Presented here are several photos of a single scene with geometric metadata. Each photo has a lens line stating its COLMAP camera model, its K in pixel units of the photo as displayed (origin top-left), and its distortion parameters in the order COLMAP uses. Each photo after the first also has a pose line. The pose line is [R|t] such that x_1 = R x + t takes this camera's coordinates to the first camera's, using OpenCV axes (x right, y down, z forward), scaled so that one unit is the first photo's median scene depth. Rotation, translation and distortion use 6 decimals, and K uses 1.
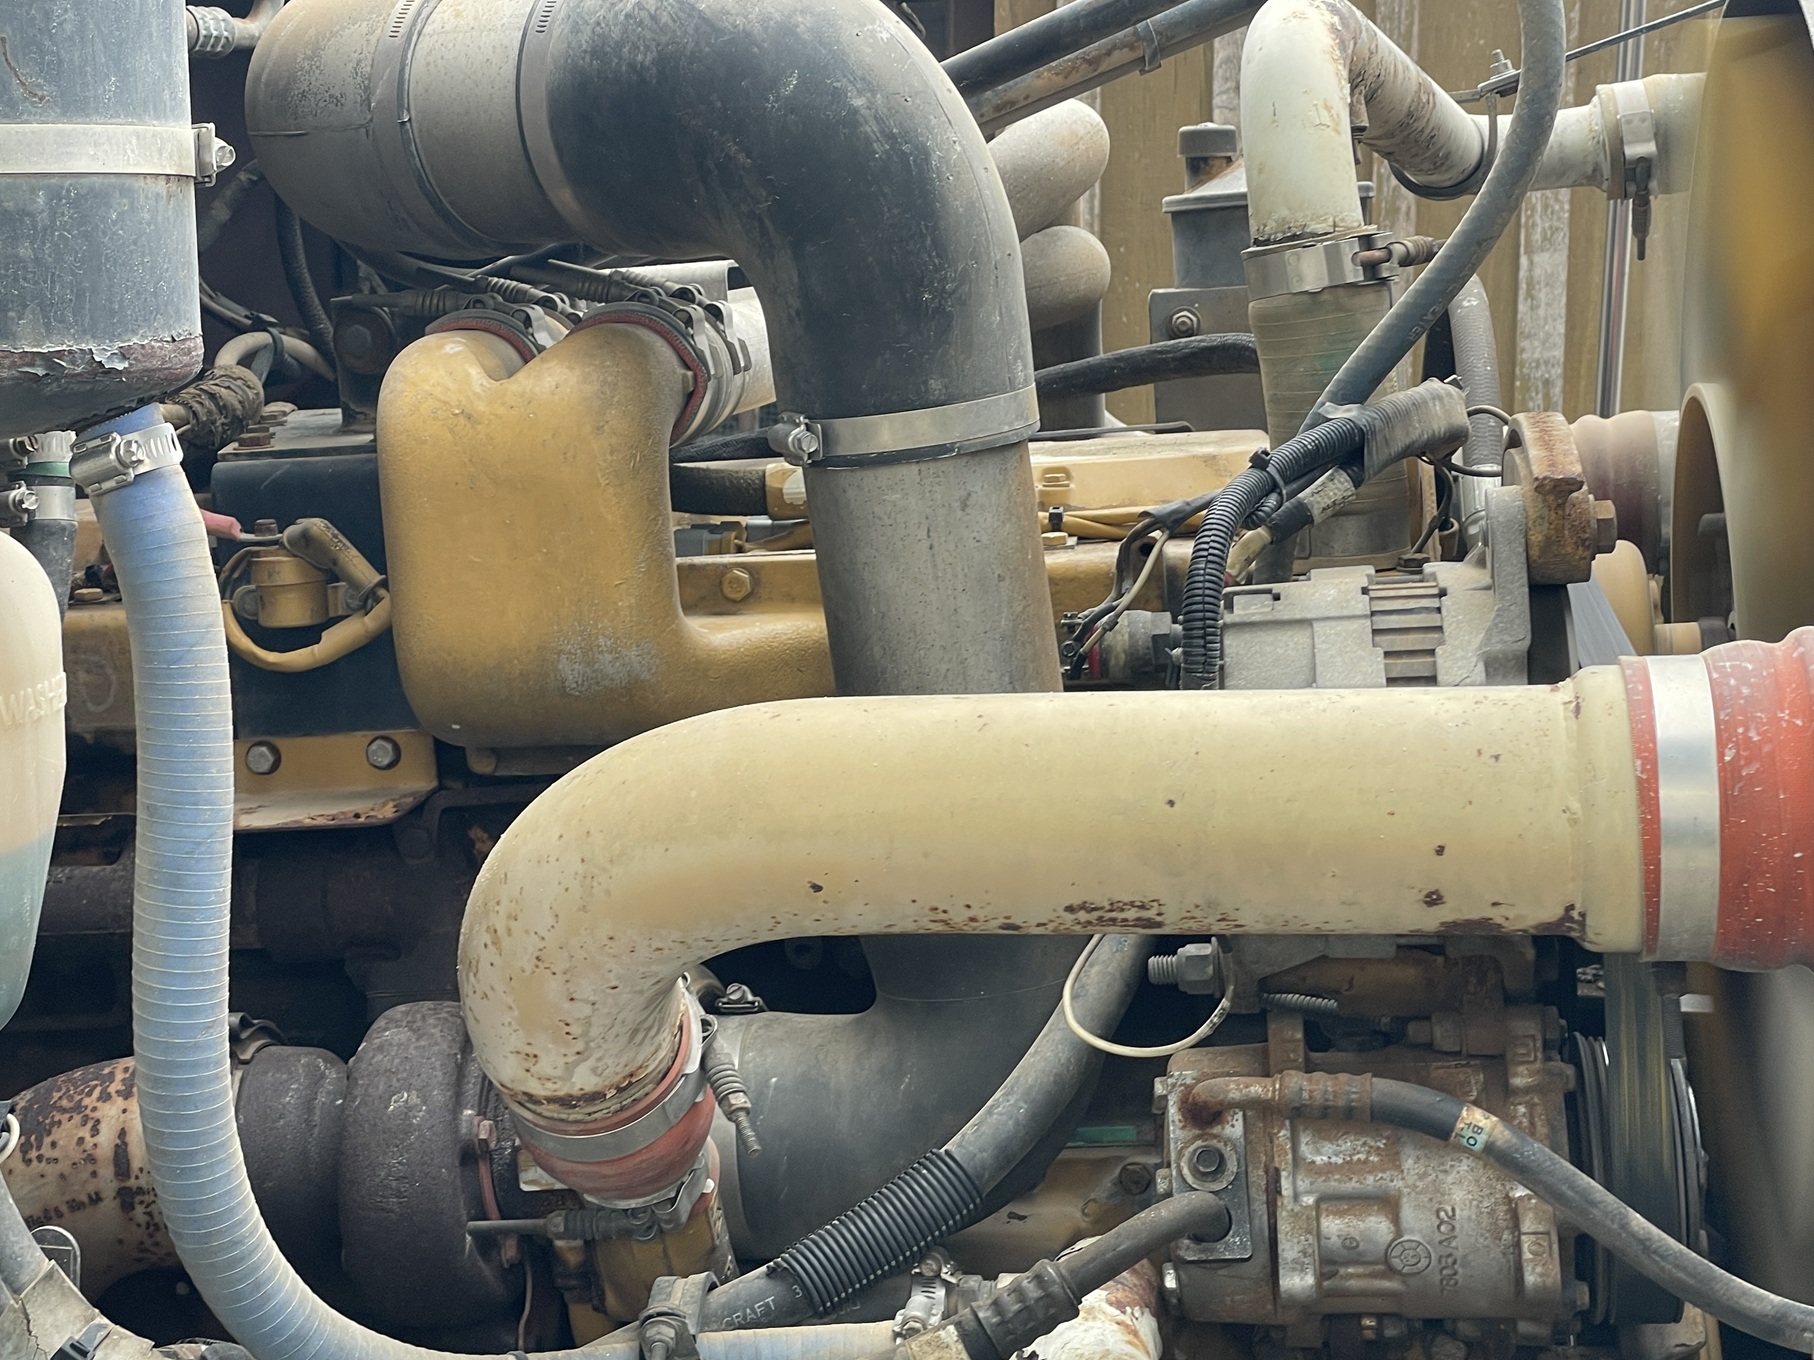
lens RADIAL K [[3179.9, 0, 906.2], [0, 3179.9, 679.6], [0, 0, 1]] dist [0.071134, 0.000000]
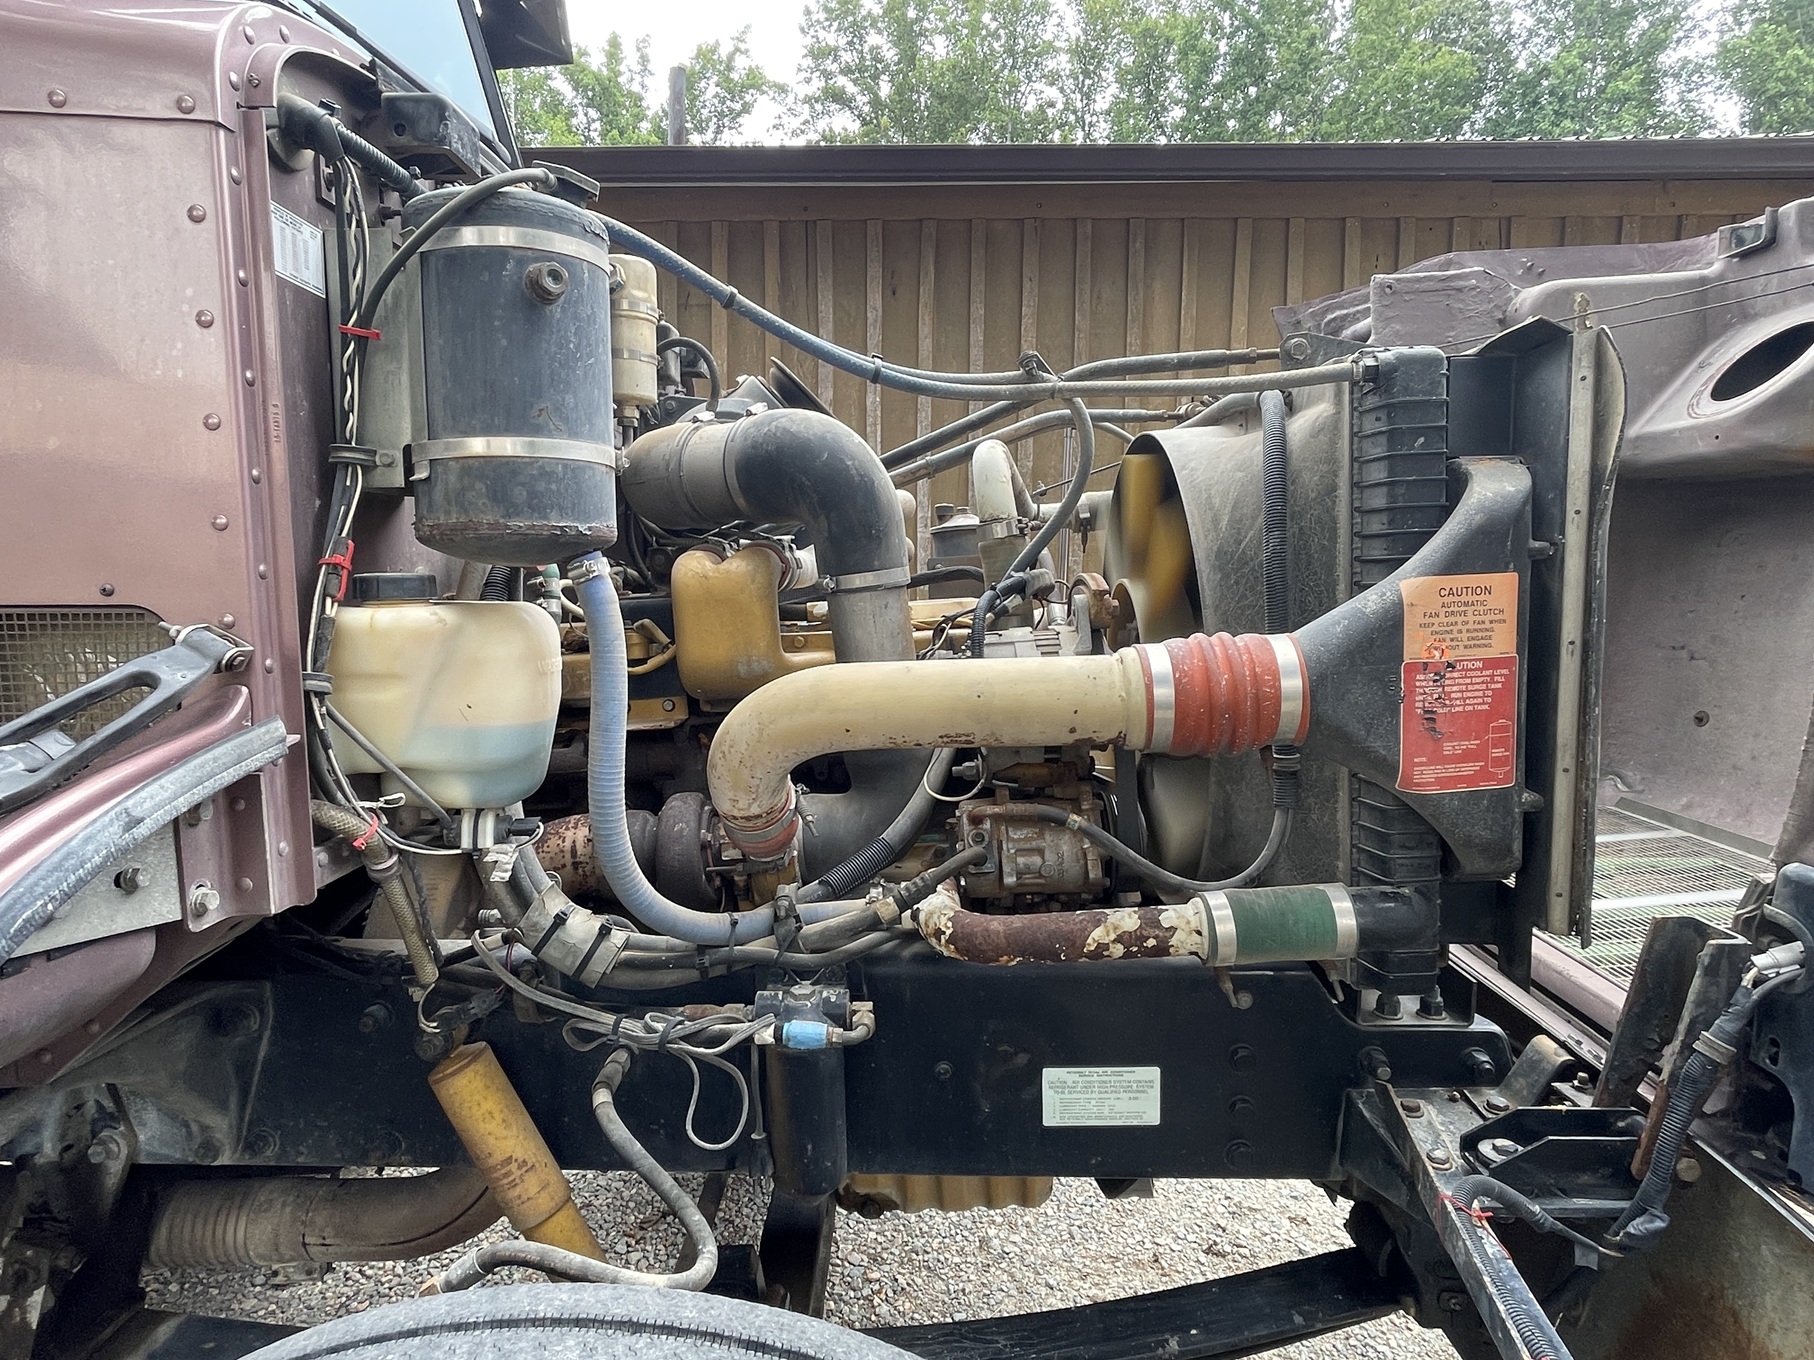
lens RADIAL K [[1004.8, 0, 909.7], [0, 1004.8, 674.9], [0, 0, 1]] dist [0.001103, 0.000065]
pose [[0.994111, -0.003809, 0.108299, -0.057993], [0.010309, 0.998173, -0.059528, 0.059164], [-0.107874, 0.060294, 0.992335, 0.120524]]
